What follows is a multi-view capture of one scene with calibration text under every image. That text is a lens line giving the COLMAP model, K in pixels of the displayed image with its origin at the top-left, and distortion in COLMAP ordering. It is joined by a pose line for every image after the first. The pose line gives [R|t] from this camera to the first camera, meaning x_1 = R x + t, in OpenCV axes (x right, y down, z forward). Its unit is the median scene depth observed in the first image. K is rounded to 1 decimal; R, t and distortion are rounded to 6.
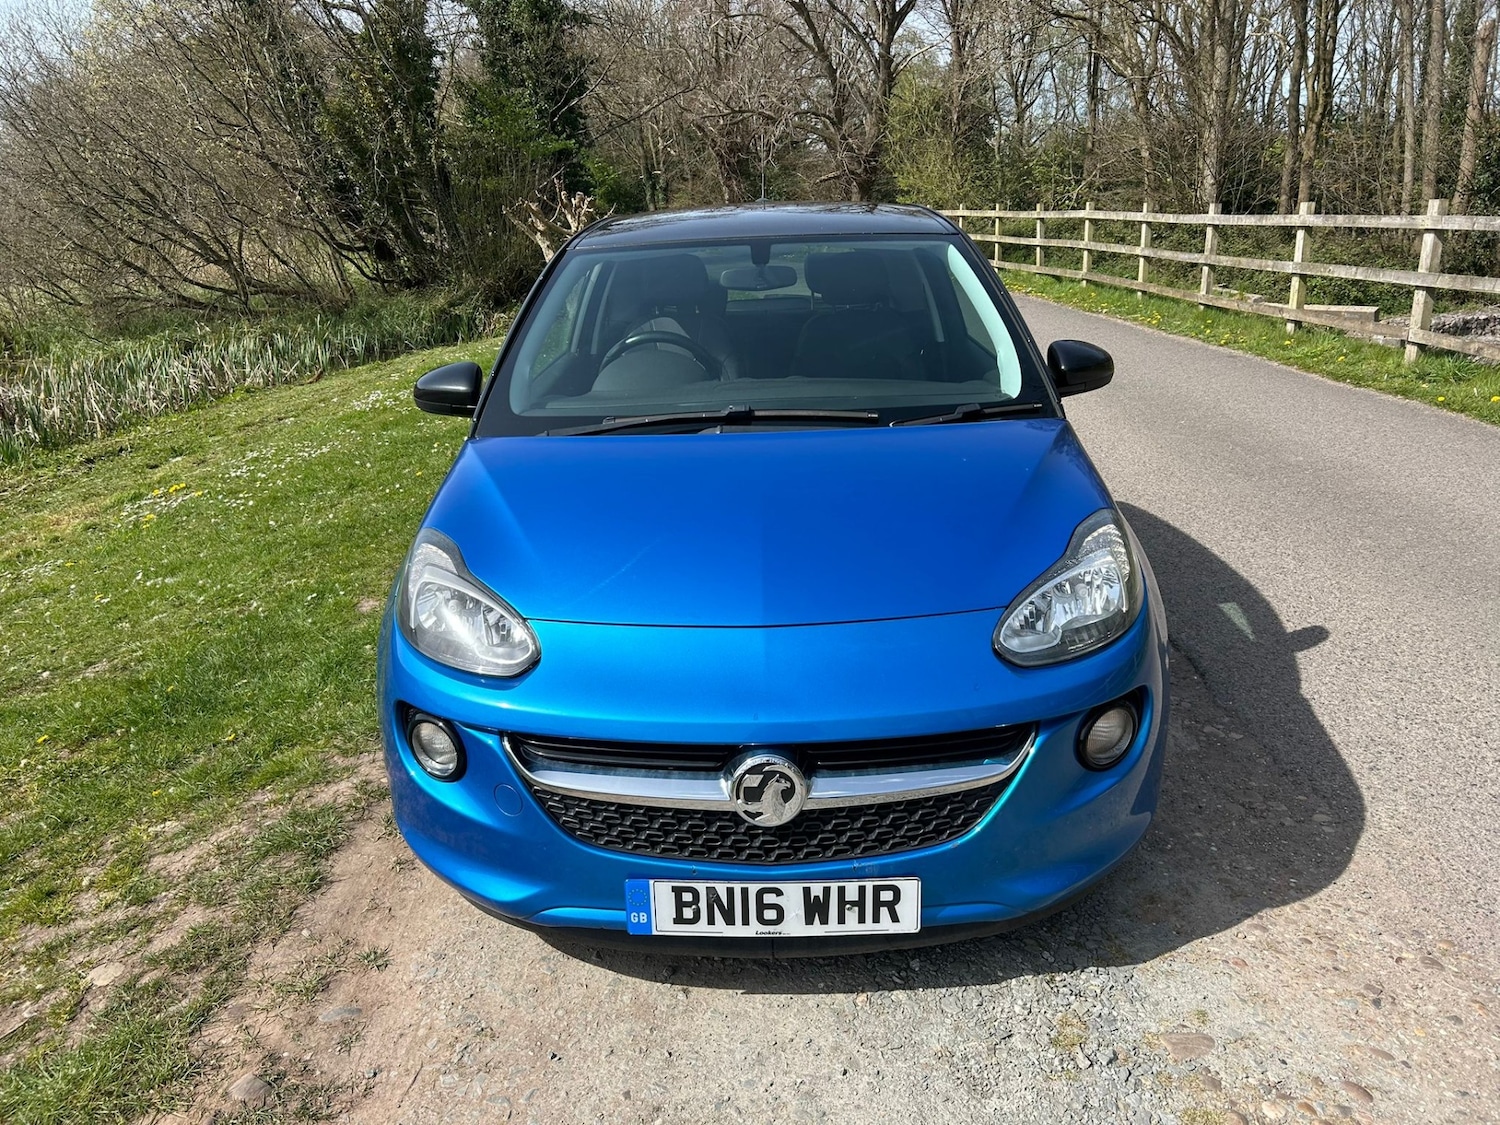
lens RADIAL K [[1103.6, 0, 739.0], [0, 1103.6, 552.5], [0, 0, 1]] dist [0.047136, -0.051594]
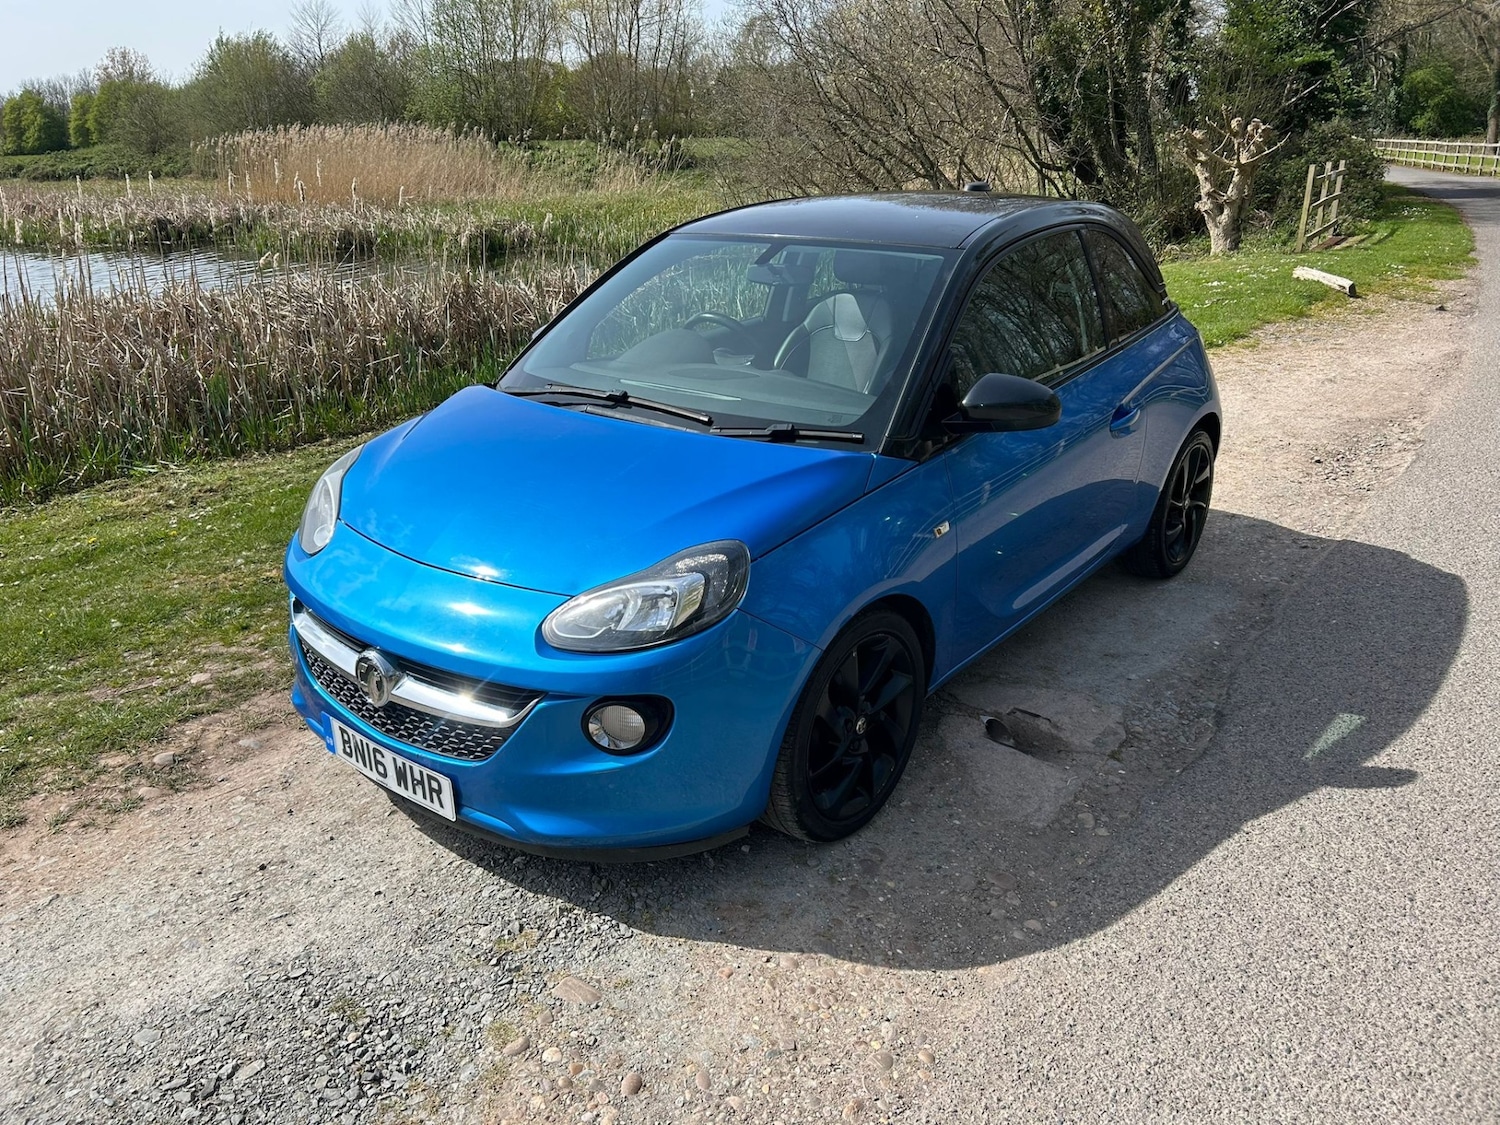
lens RADIAL K [[1098.1, 0, 750.0], [0, 1098.1, 562.5], [0, 0, 1]] dist [0.050469, -0.049434]
pose [[0.803196, 0.242798, -0.543990, 0.989536], [-0.197468, 0.970057, 0.141403, -0.184712], [0.562034, -0.006154, 0.827091, 0.126907]]
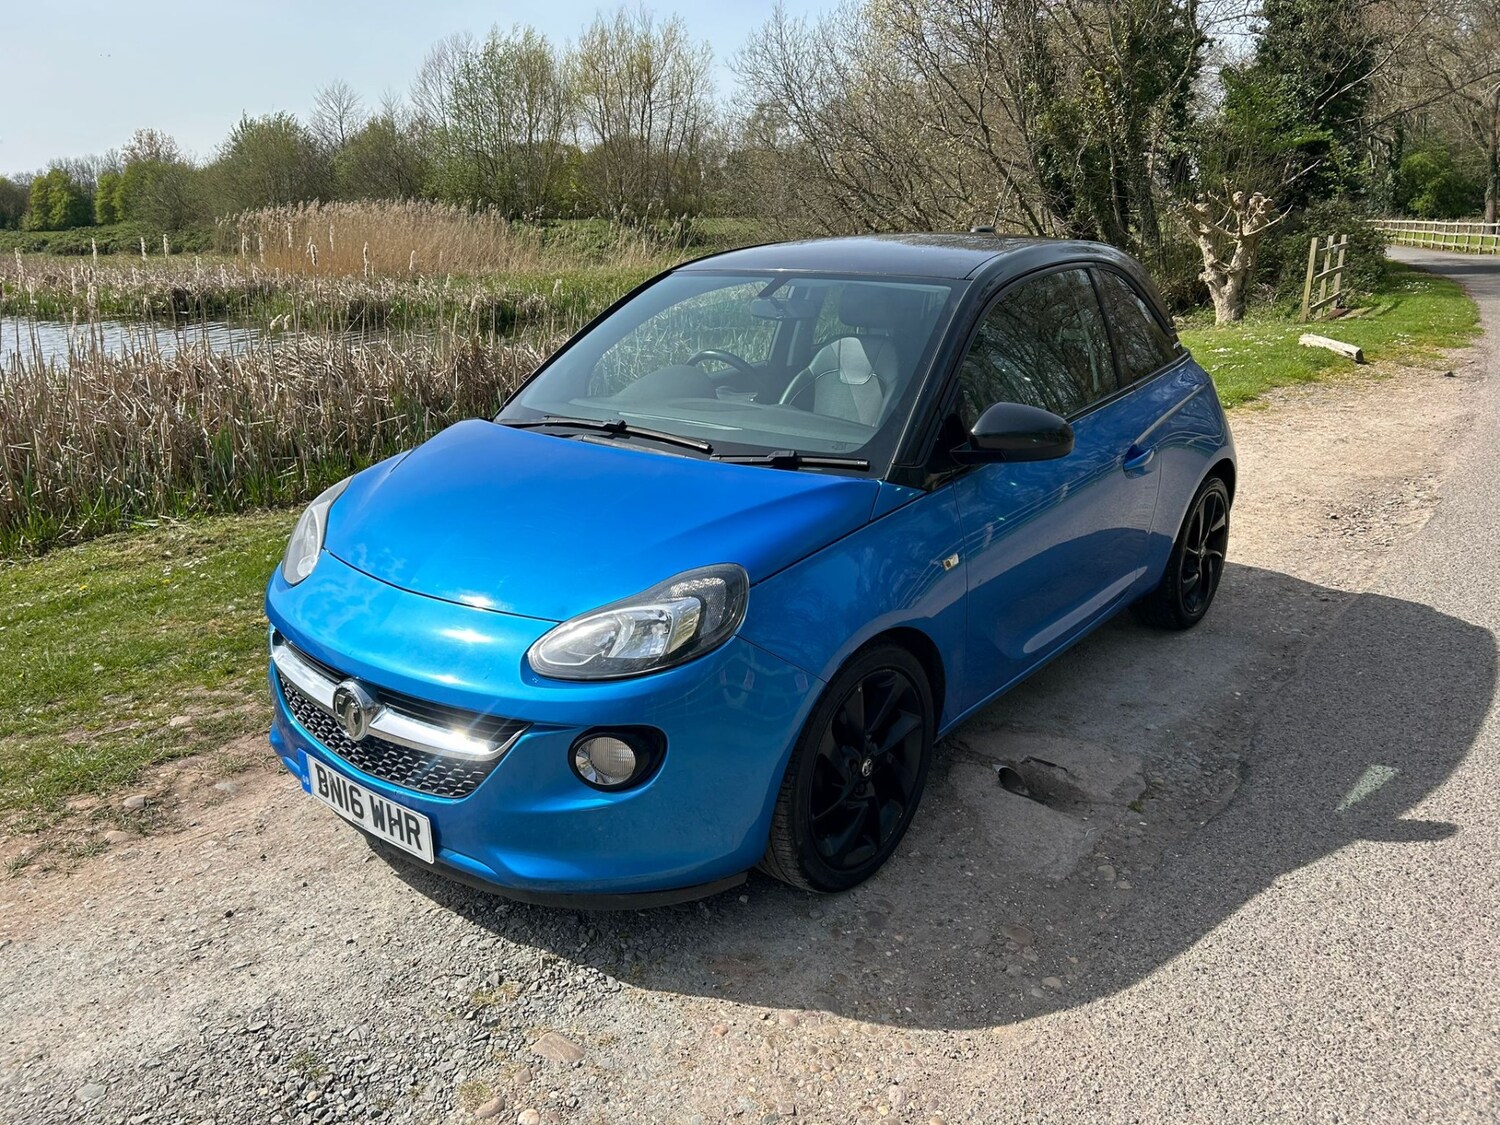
lens RADIAL K [[1097.3, 0, 747.6], [0, 1097.3, 567.0], [0, 0, 1]] dist [0.056445, -0.059059]
pose [[0.797376, 0.213422, -0.564484, 0.974029], [-0.201739, 0.975833, 0.083975, -0.133437], [0.568764, 0.046919, 0.821161, 0.180618]]
